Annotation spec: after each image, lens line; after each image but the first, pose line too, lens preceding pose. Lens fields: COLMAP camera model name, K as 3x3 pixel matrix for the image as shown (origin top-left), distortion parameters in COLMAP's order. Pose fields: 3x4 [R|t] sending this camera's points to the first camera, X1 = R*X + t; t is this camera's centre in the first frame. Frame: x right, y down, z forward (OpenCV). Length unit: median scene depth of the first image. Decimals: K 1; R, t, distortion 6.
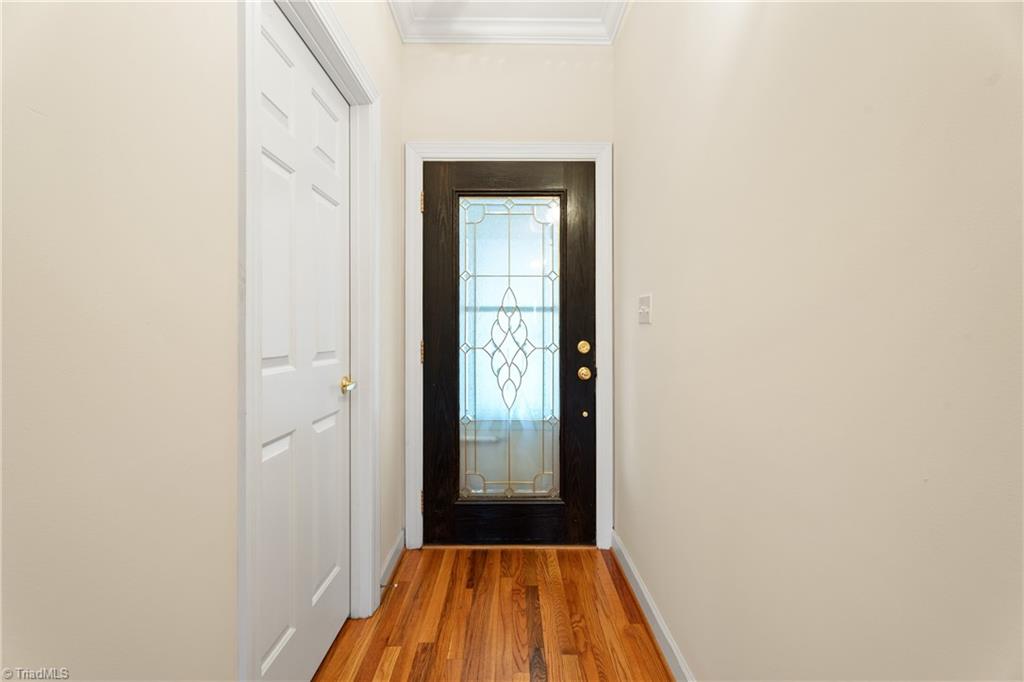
lens RADIAL K [[463.5, 0, 511.6], [0, 463.5, 337.6], [0, 0, 1]] dist [0.003445, -0.000039]
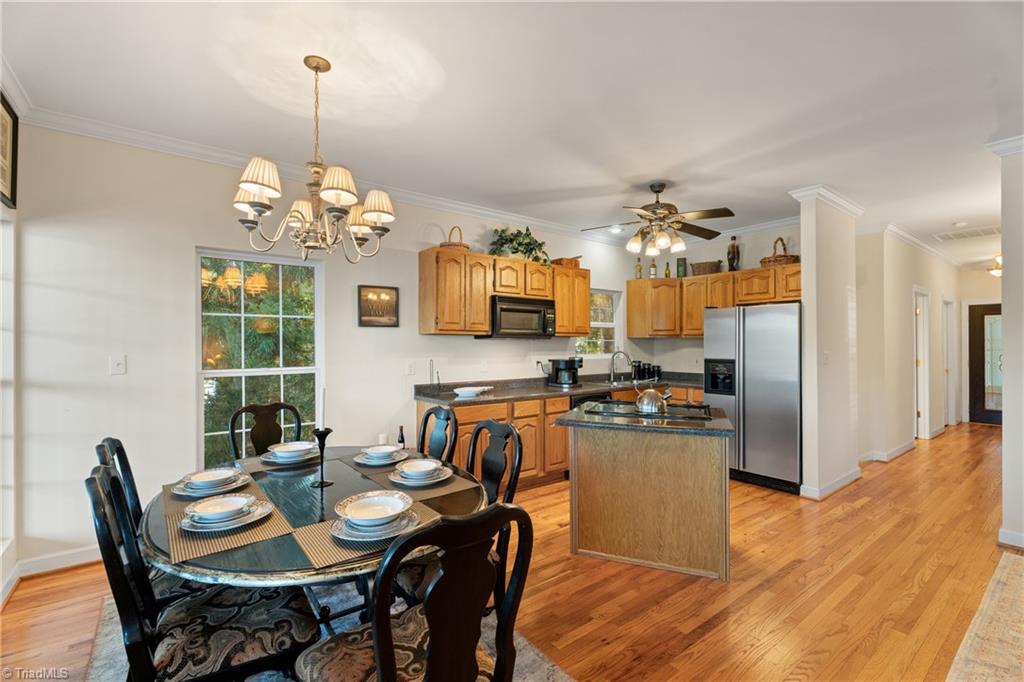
lens RADIAL K [[463.5, 0, 515.4], [0, 463.5, 345.2], [0, 0, 1]] dist [0.003445, -0.000039]
pose [[0.601562, -0.002036, -0.798824, 0.501078], [-0.002040, 0.999990, -0.004085, -0.082186], [0.798824, 0.004087, 0.601551, -3.501286]]
